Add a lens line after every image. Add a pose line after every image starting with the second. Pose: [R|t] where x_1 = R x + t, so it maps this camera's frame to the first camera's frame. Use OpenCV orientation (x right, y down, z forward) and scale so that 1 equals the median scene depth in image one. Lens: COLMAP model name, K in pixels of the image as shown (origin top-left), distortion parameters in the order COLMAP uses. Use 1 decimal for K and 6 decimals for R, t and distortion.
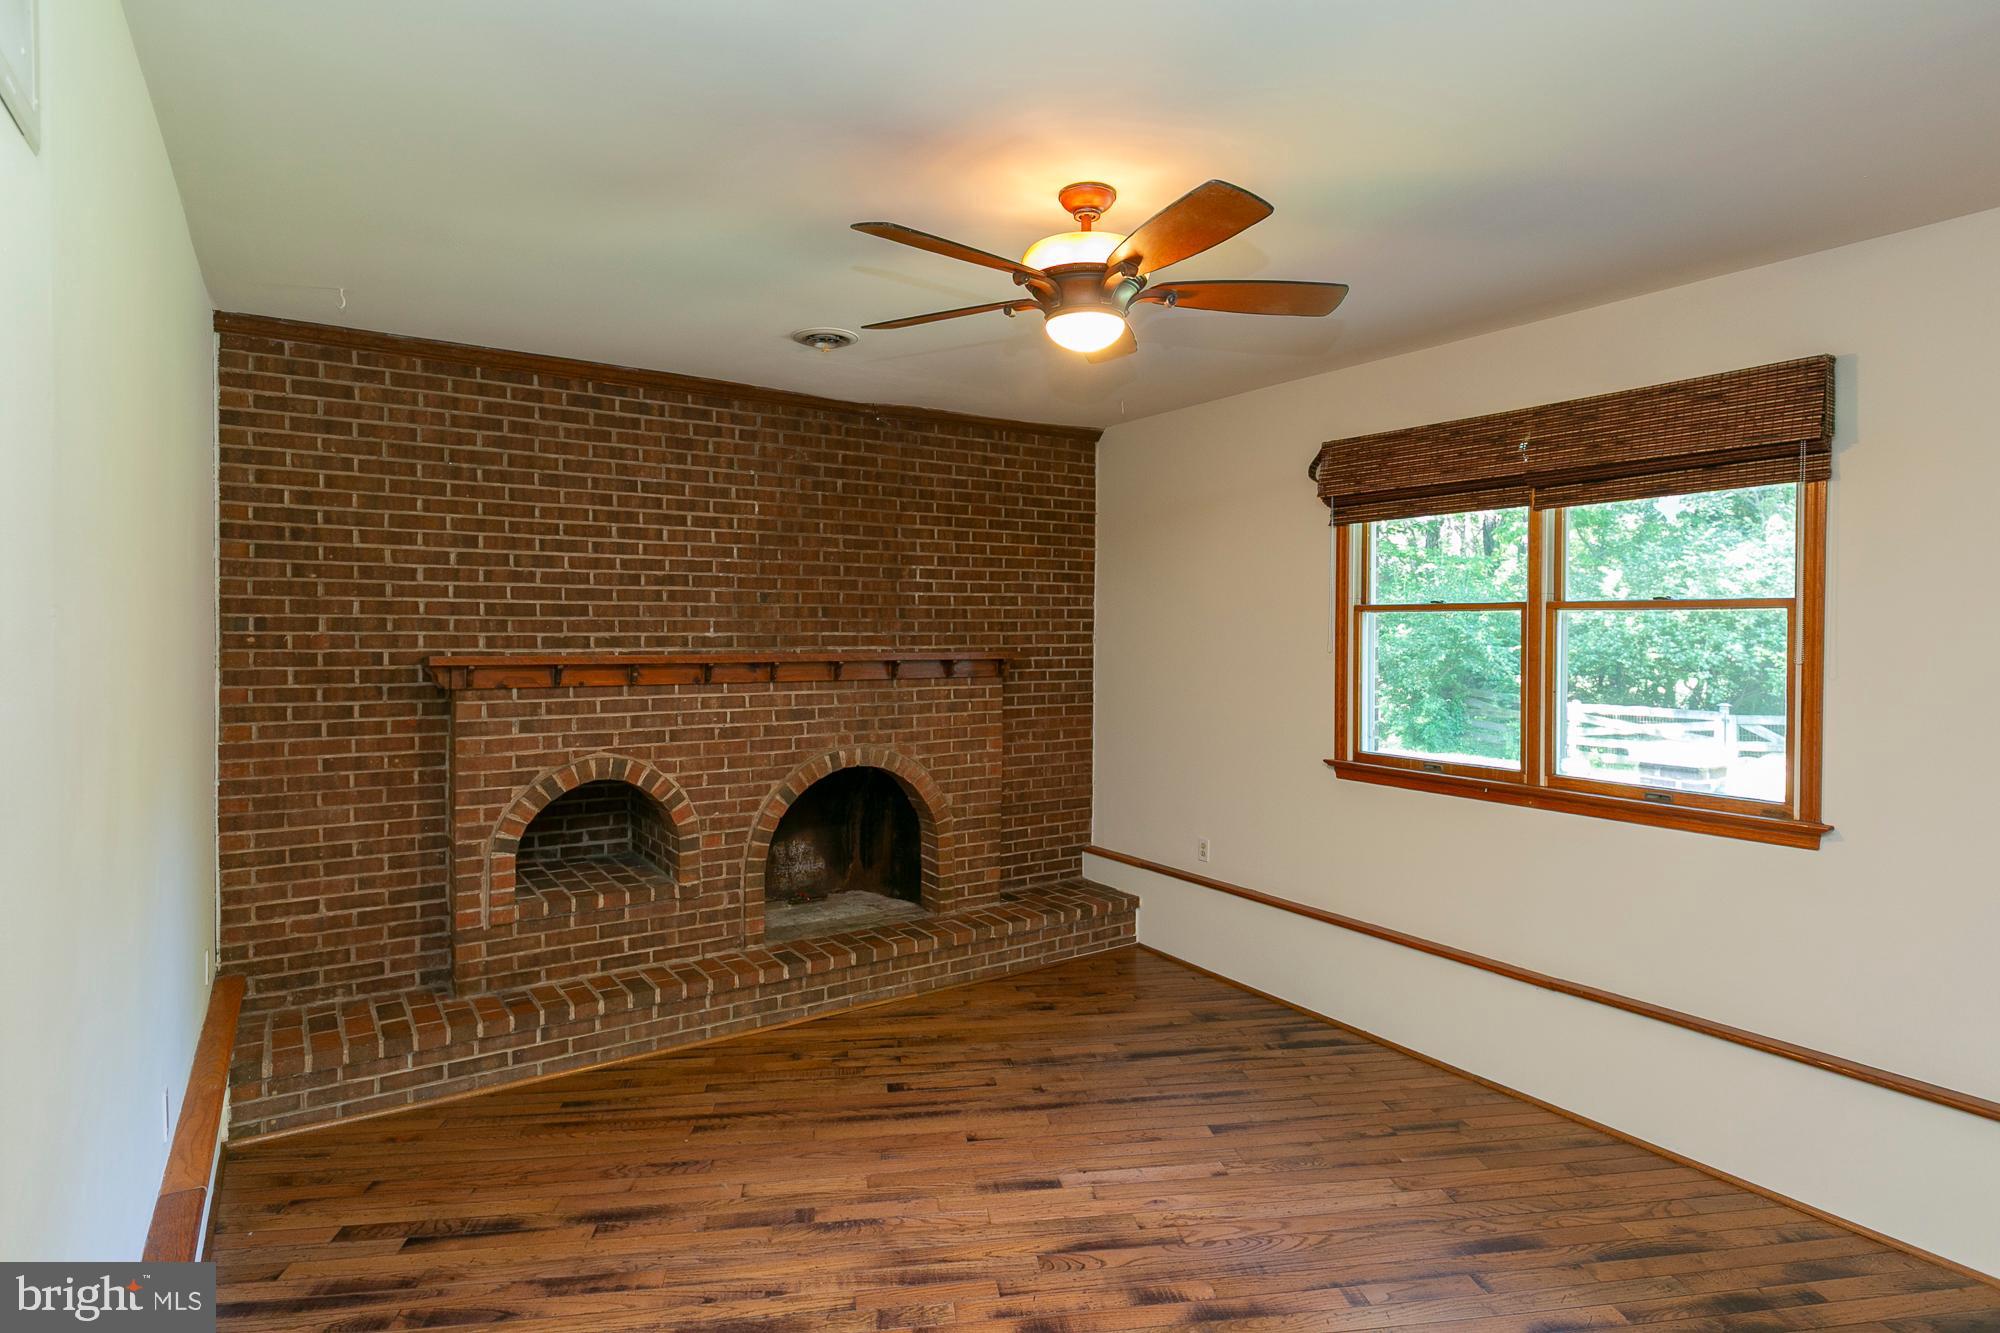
lens RADIAL K [[1061.6, 0, 993.2], [0, 1061.6, 642.2], [0, 0, 1]] dist [0.001373, 0.001751]
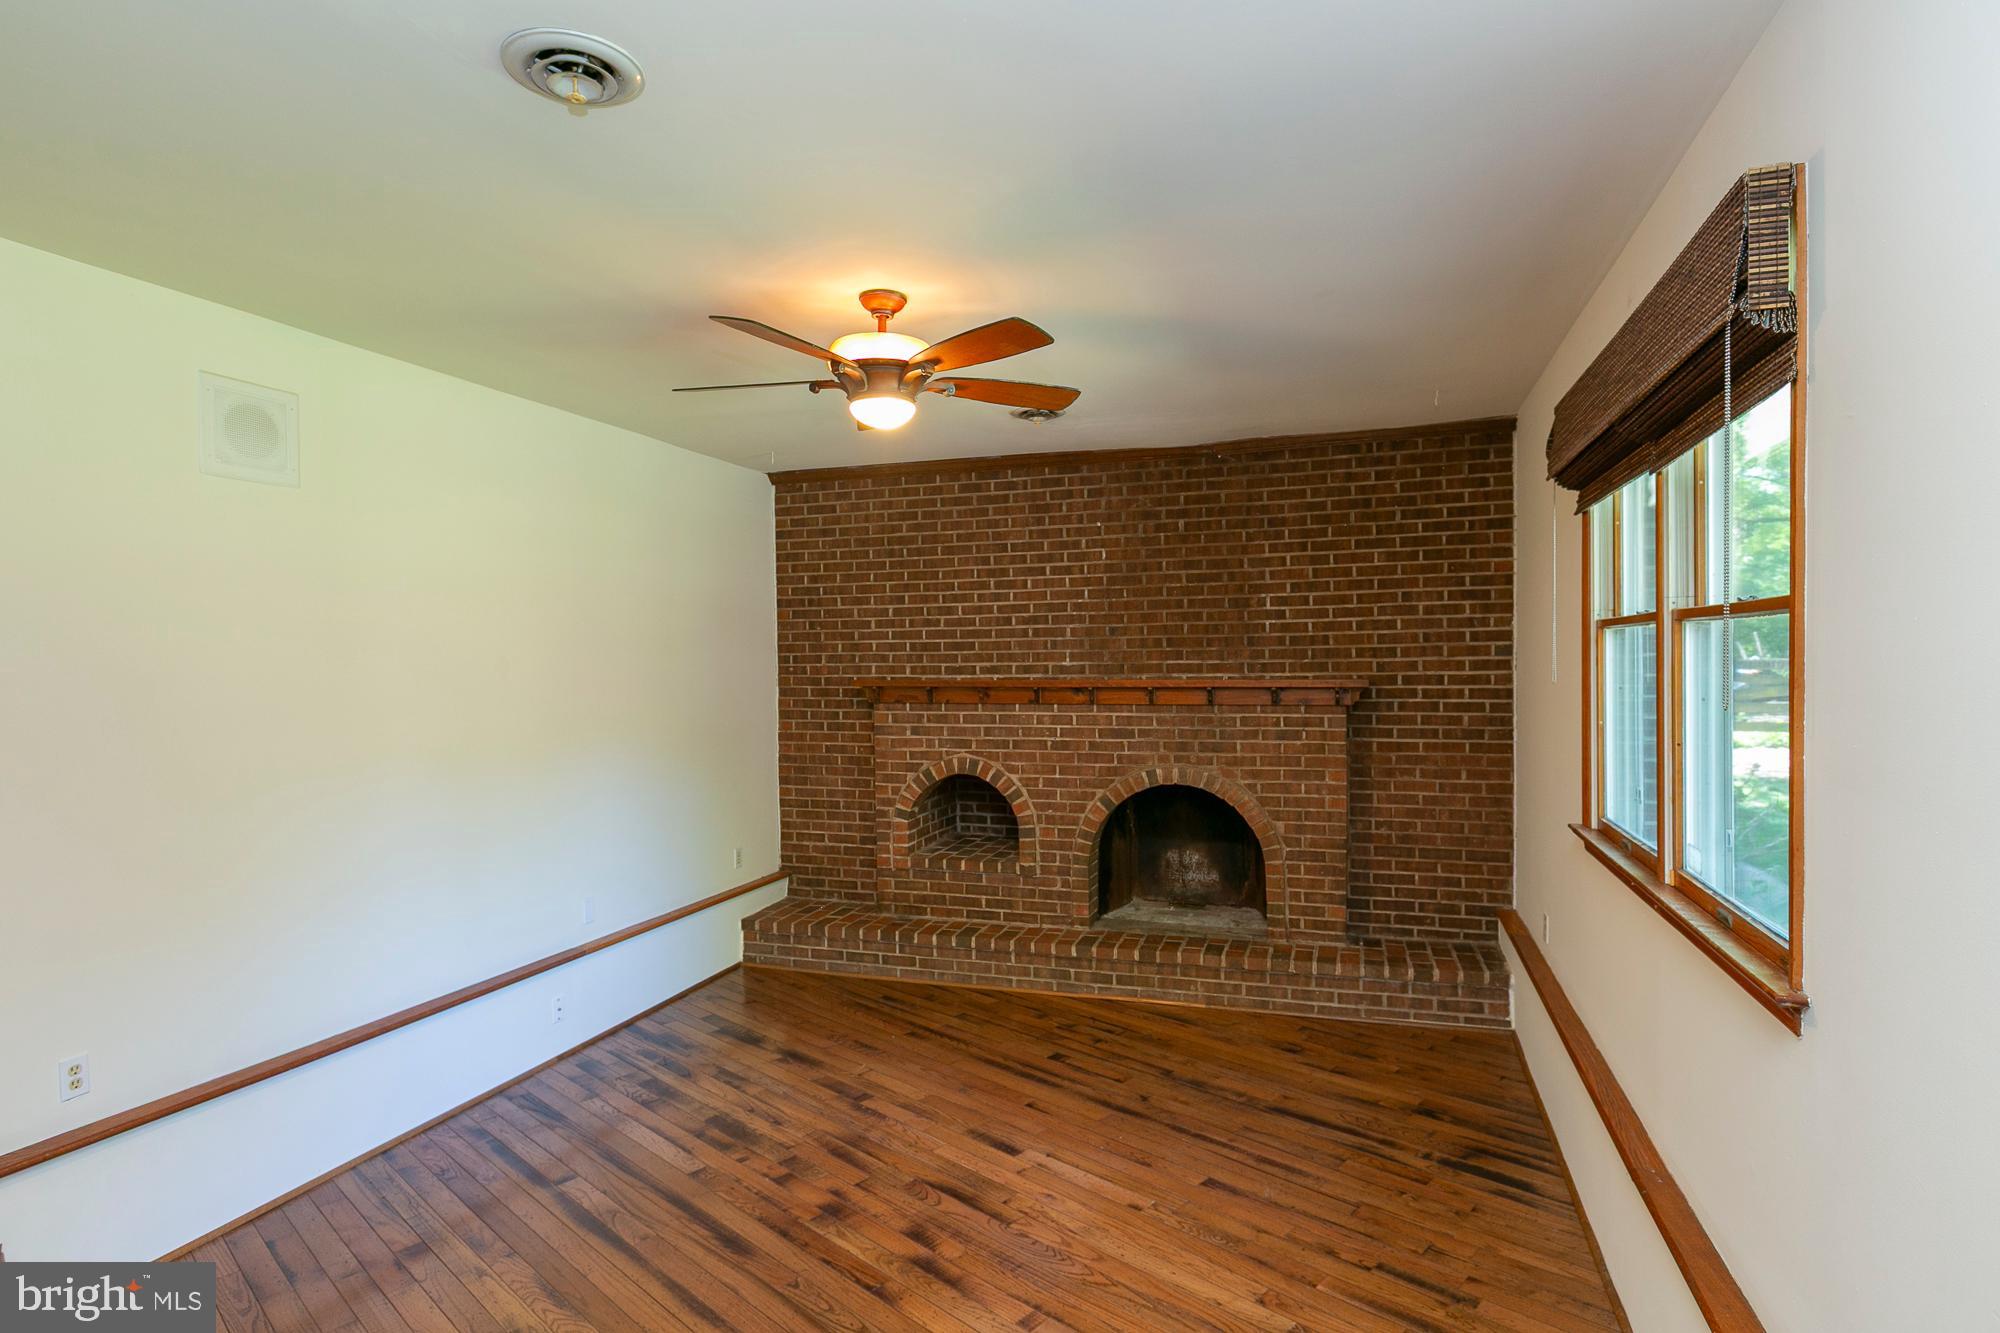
lens RADIAL K [[1037.7, 0, 993.1], [0, 1037.7, 681.3], [0, 0, 1]] dist [-0.000517, 0.000708]
pose [[0.619457, 0.007547, -0.784994, 0.632946], [0.002115, 0.999934, 0.011283, -0.000675], [0.785027, -0.008649, 0.619401, 0.214492]]
